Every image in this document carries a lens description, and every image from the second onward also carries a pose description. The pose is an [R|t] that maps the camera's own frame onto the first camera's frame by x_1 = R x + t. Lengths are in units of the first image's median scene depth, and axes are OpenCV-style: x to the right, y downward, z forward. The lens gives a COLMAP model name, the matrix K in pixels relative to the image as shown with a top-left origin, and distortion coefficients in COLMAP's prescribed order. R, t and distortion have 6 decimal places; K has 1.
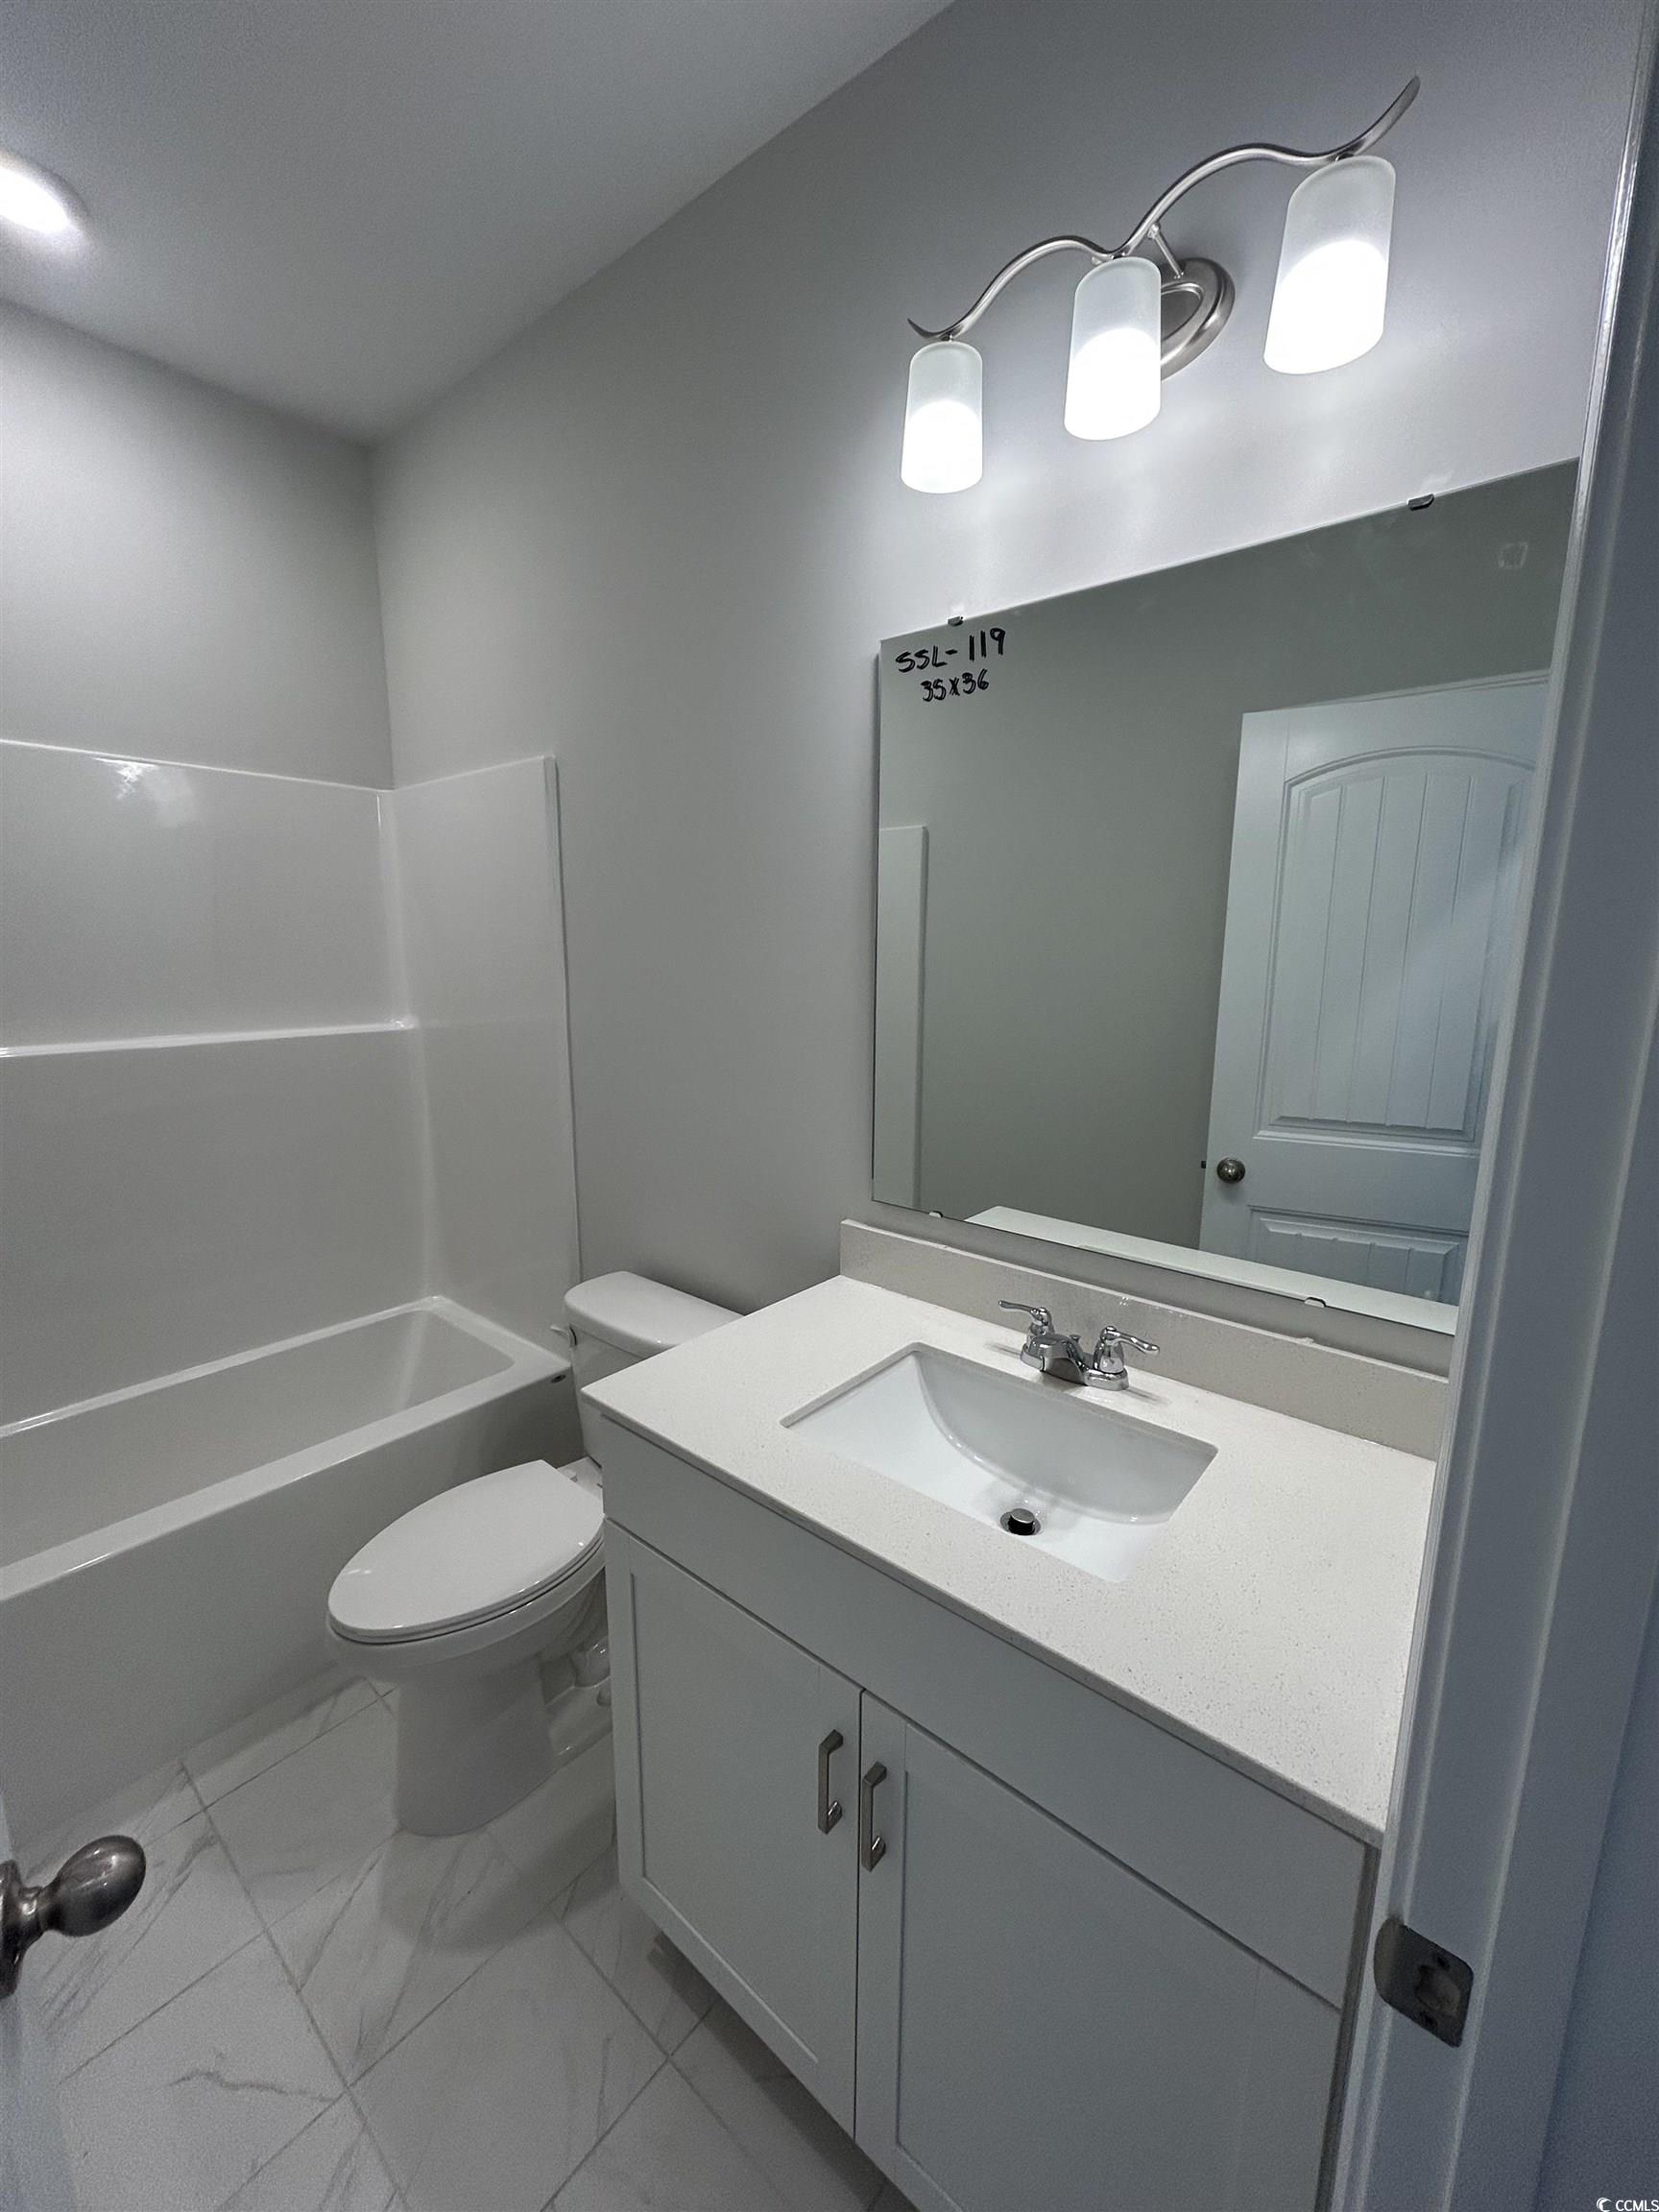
lens RADIAL K [[881.3, 0, 827.7], [0, 881.3, 1108.5], [0, 0, 1]] dist [-0.009213, 0.000114]
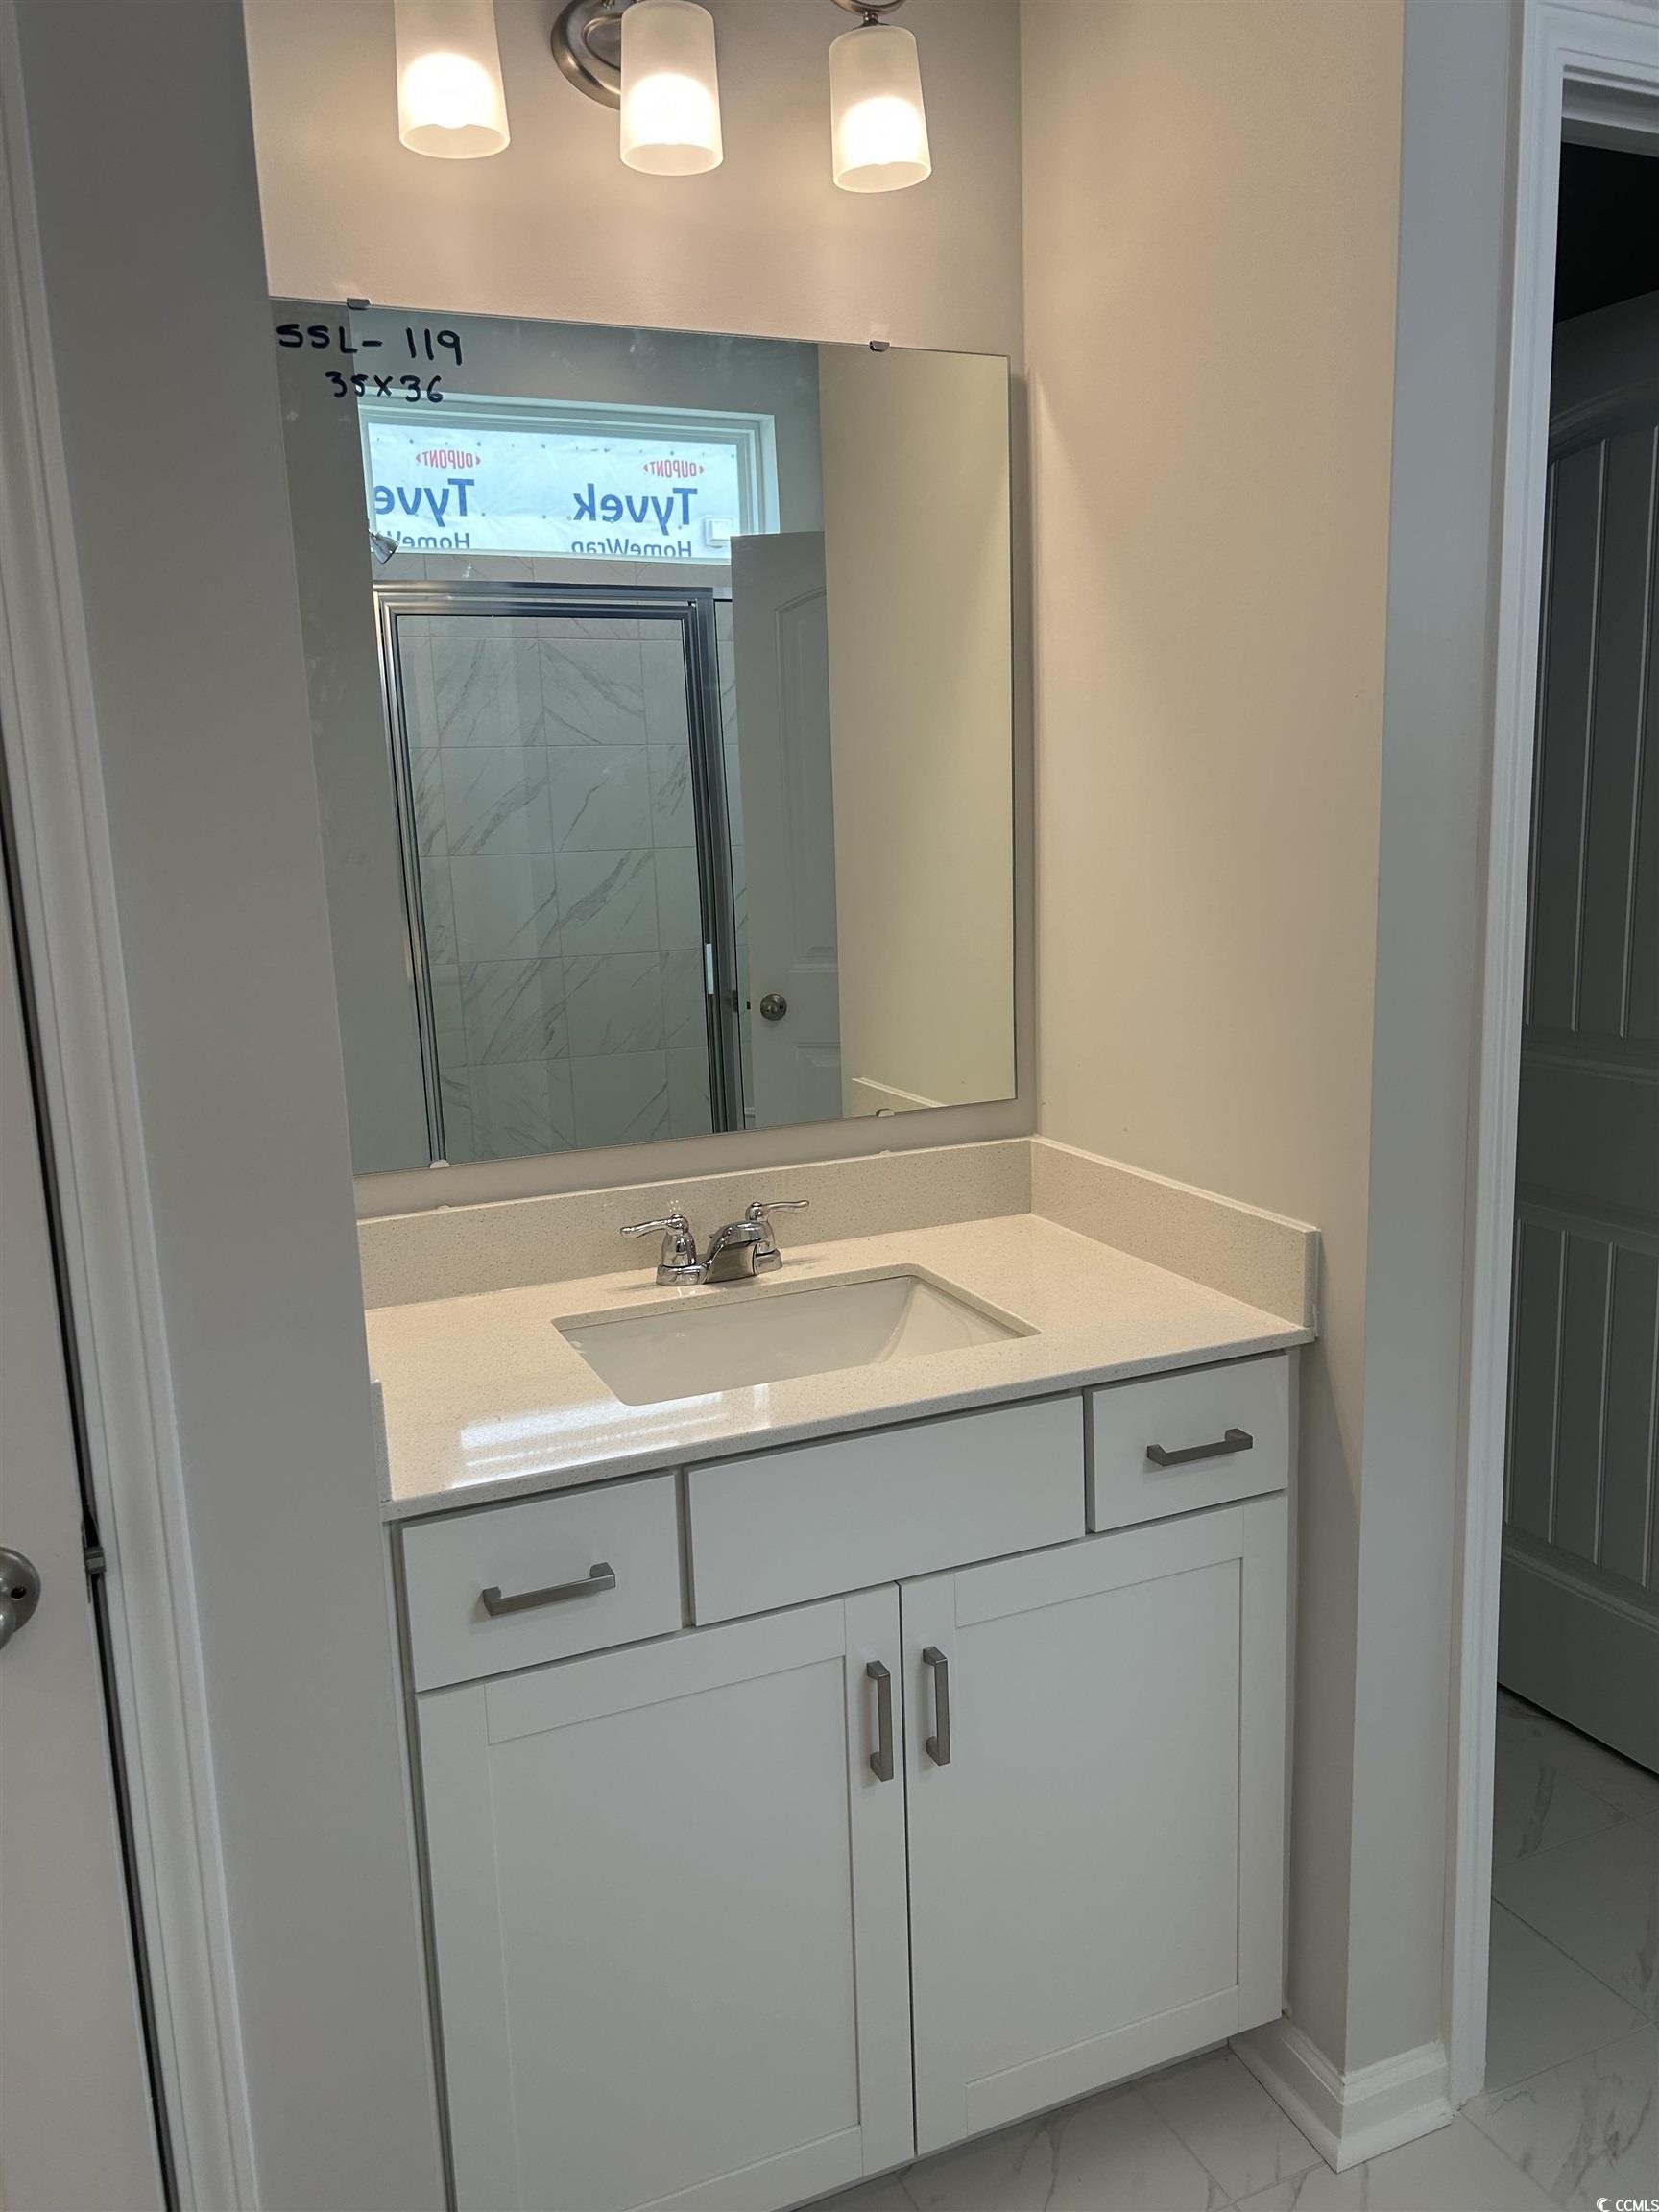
lens RADIAL K [[1673.9, 0, 813.9], [0, 1673.9, 1106.1], [0, 0, 1]] dist [0.022927, -0.009960]
pose [[0.436218, -0.181158, 0.881417, -1.065101], [0.207713, 0.973343, 0.097253, 0.010490], [-0.875539, 0.140658, 0.462219, 0.178809]]
